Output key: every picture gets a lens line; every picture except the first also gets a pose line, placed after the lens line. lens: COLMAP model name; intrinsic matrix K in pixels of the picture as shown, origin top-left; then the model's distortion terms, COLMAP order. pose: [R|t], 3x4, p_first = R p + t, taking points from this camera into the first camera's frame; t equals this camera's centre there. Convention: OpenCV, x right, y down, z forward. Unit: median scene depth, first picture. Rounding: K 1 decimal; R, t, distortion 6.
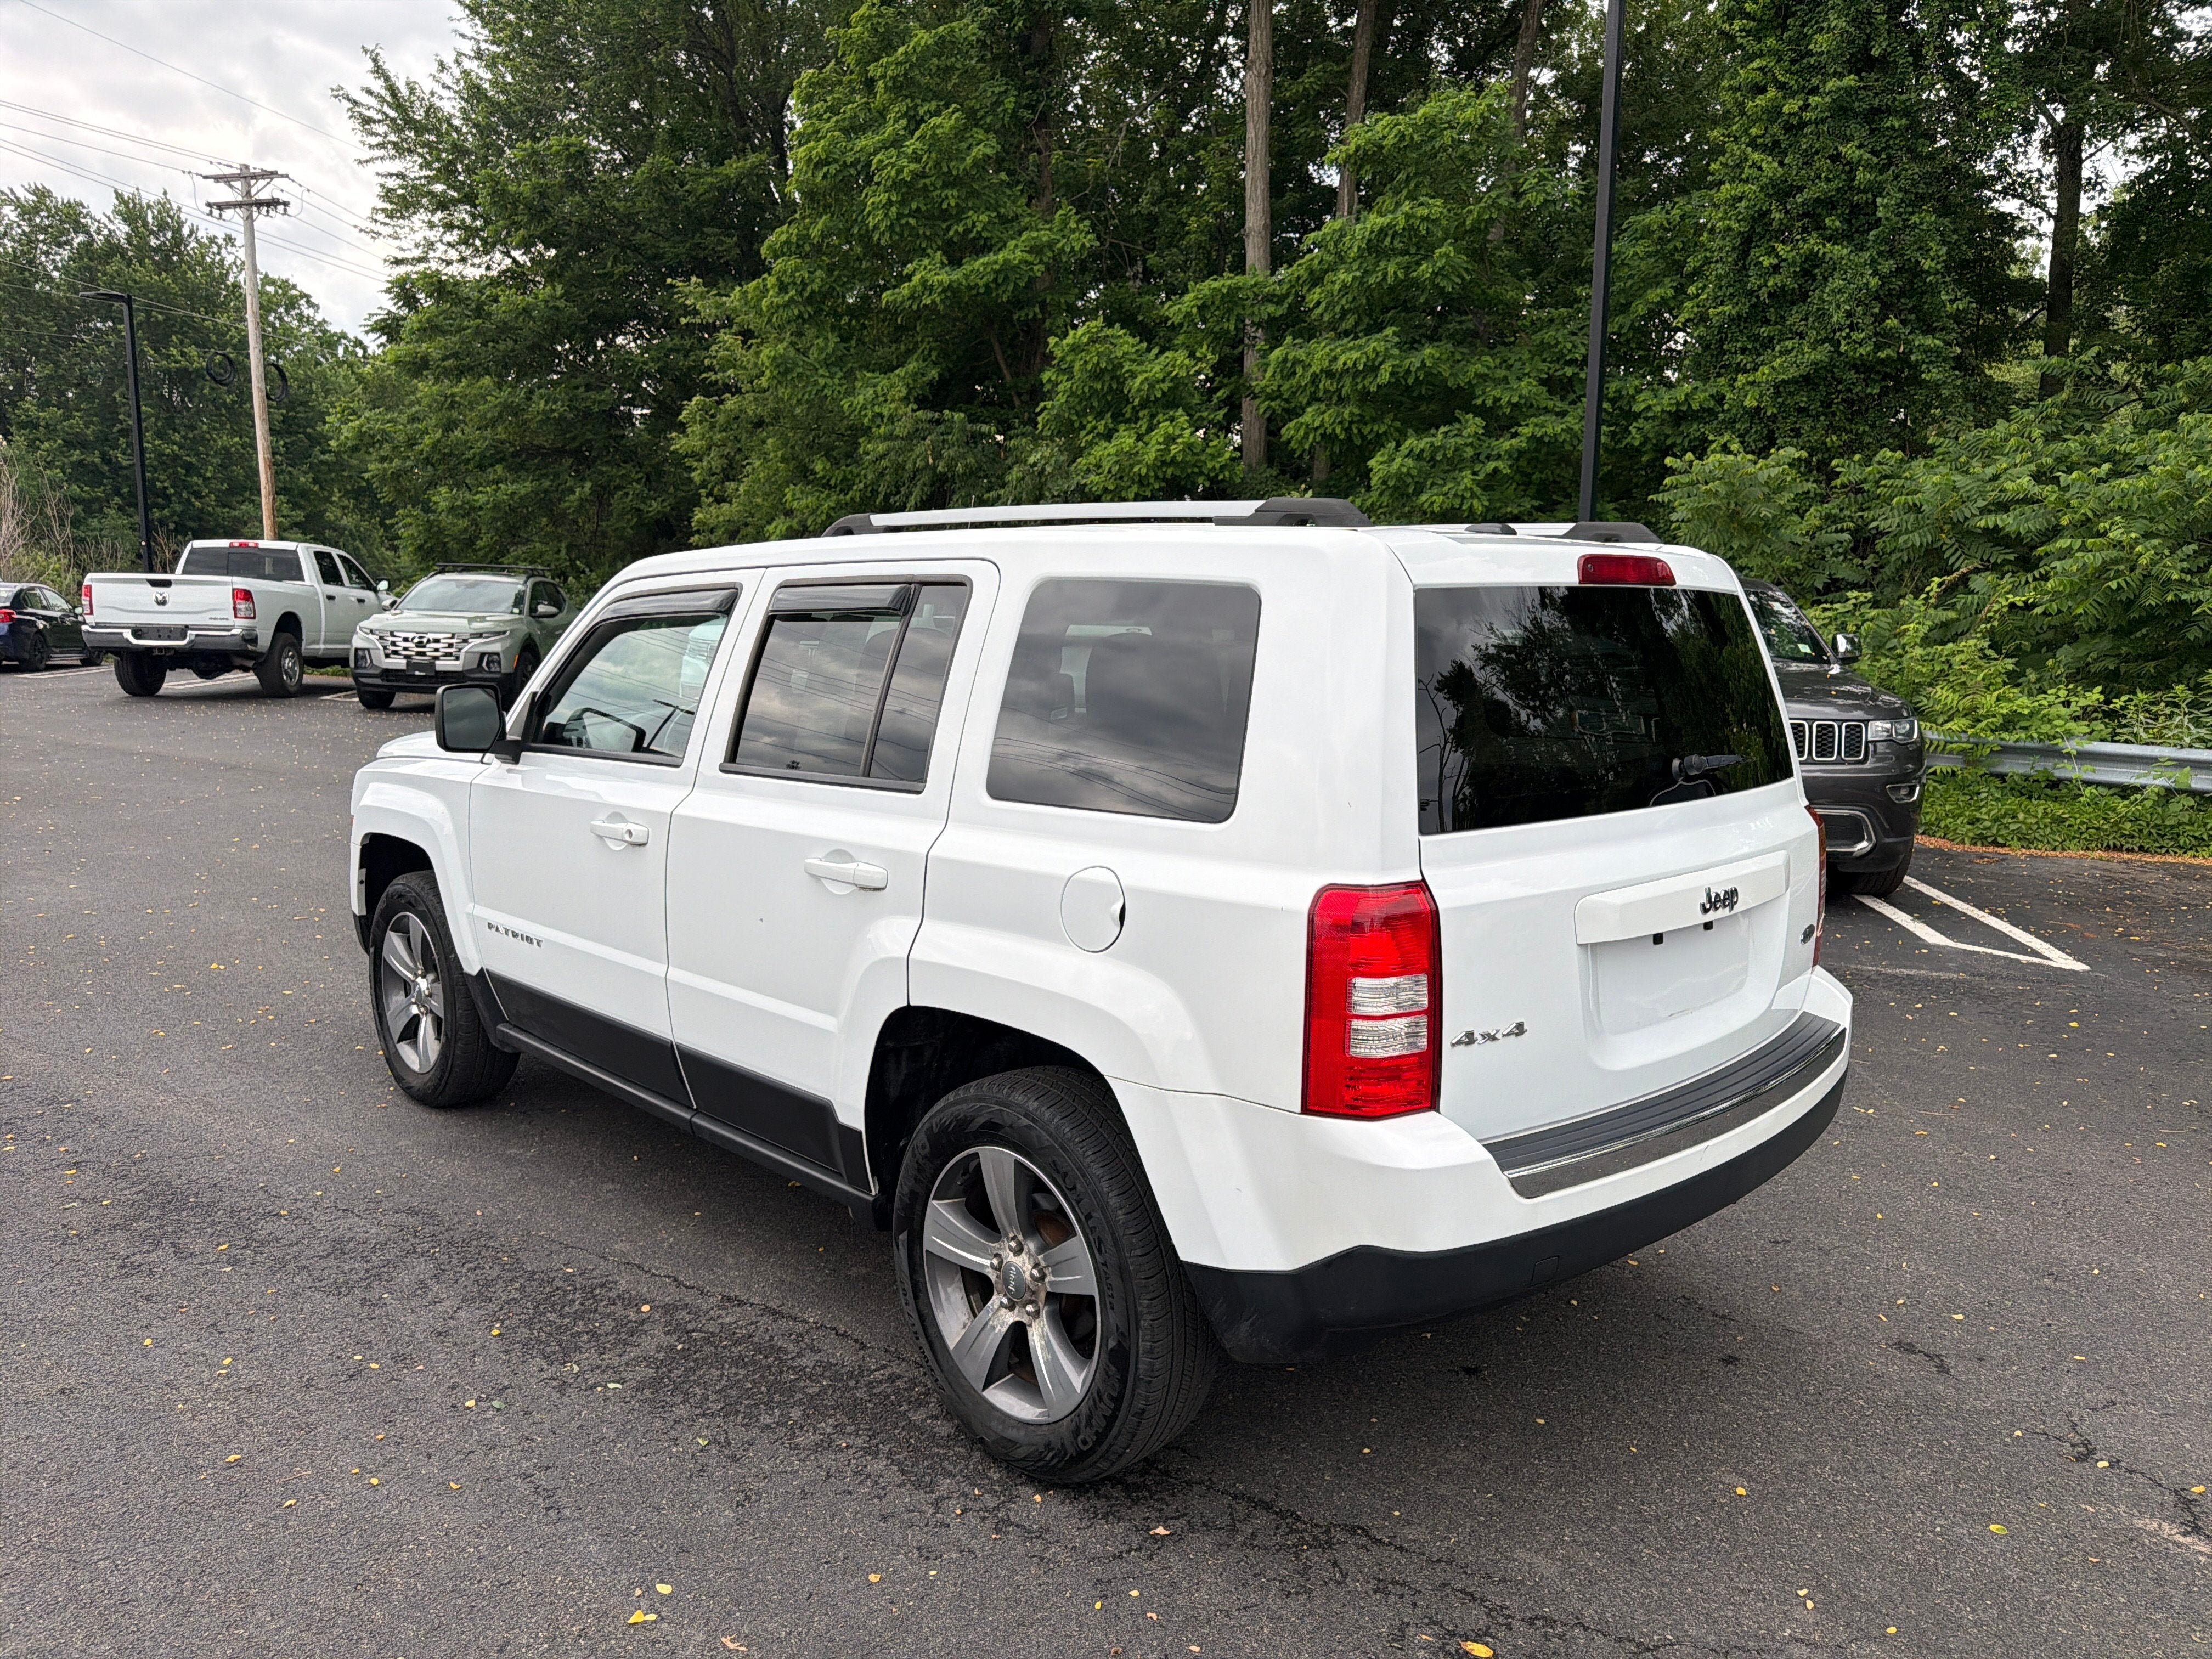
lens RADIAL K [[1612.8, 0, 1113.0], [0, 1612.8, 847.6], [0, 0, 1]] dist [0.029977, -0.035932]
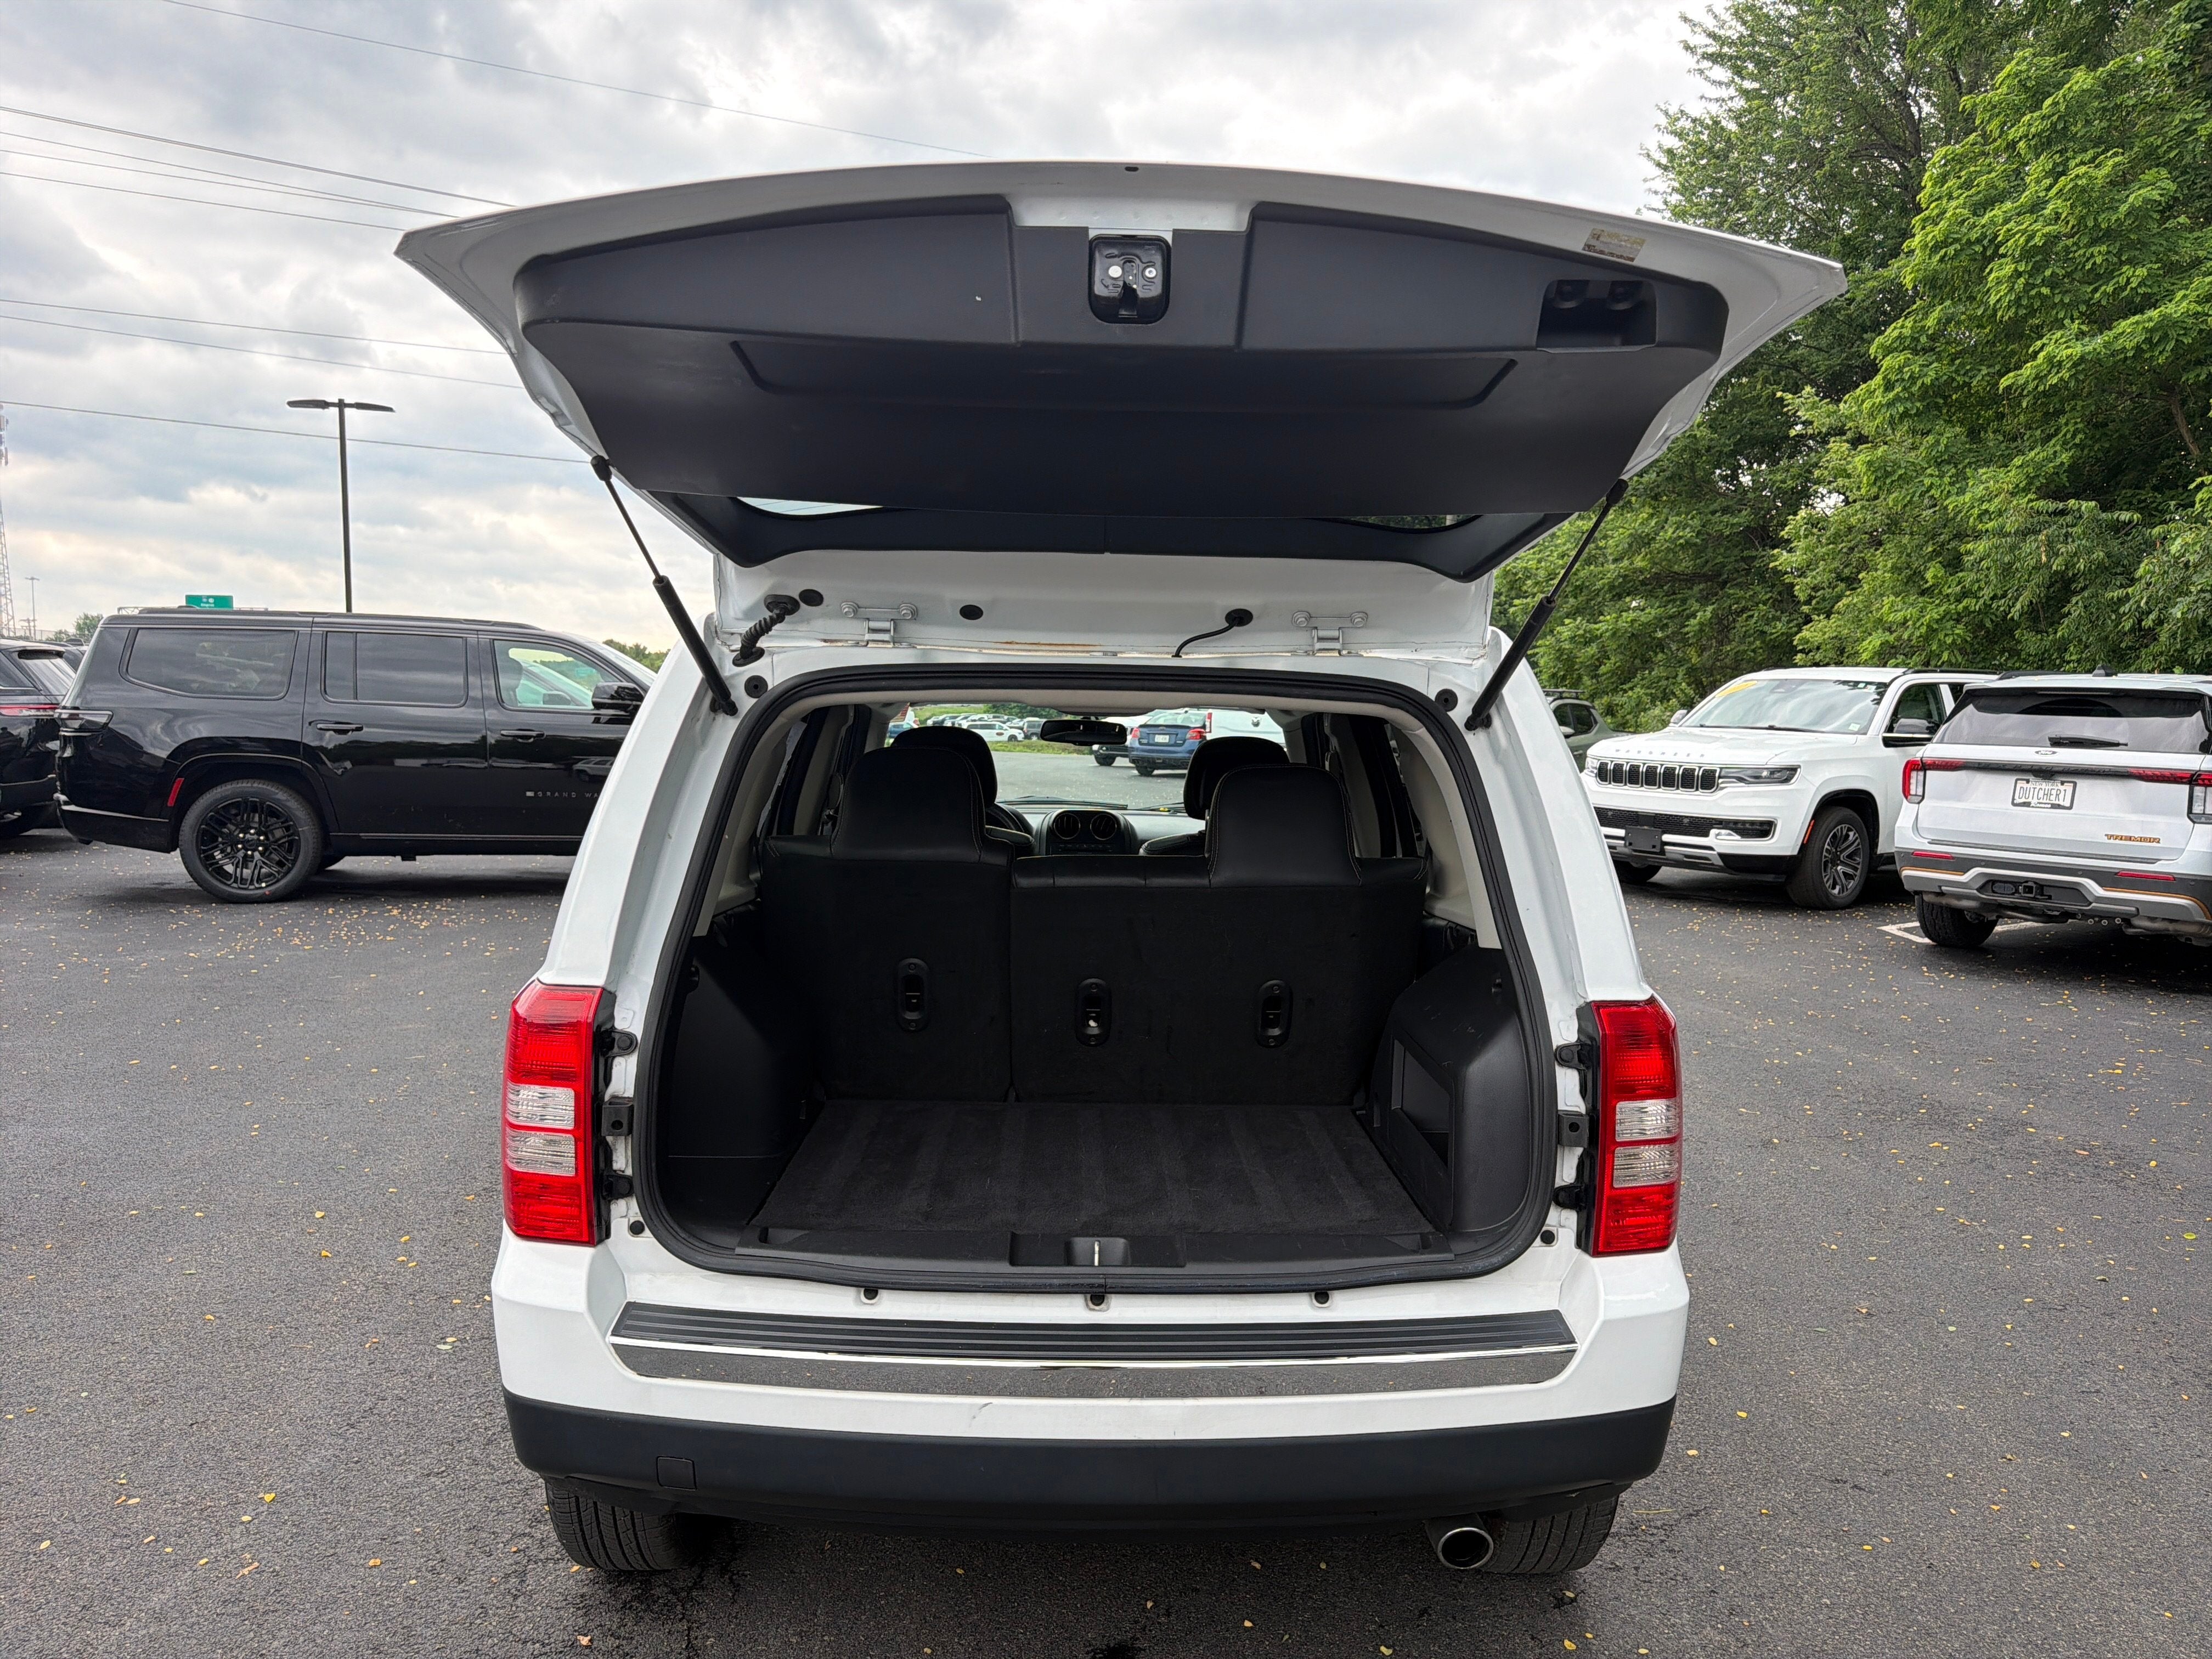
lens RADIAL K [[1612.8, 0, 1104.7], [0, 1612.8, 831.7], [0, 0, 1]] dist [0.029977, -0.035932]
pose [[0.739116, 0.047298, -0.671915, 0.091799], [-0.105482, 0.993352, -0.046106, -0.004812], [0.665267, 0.104953, 0.739192, 0.047313]]
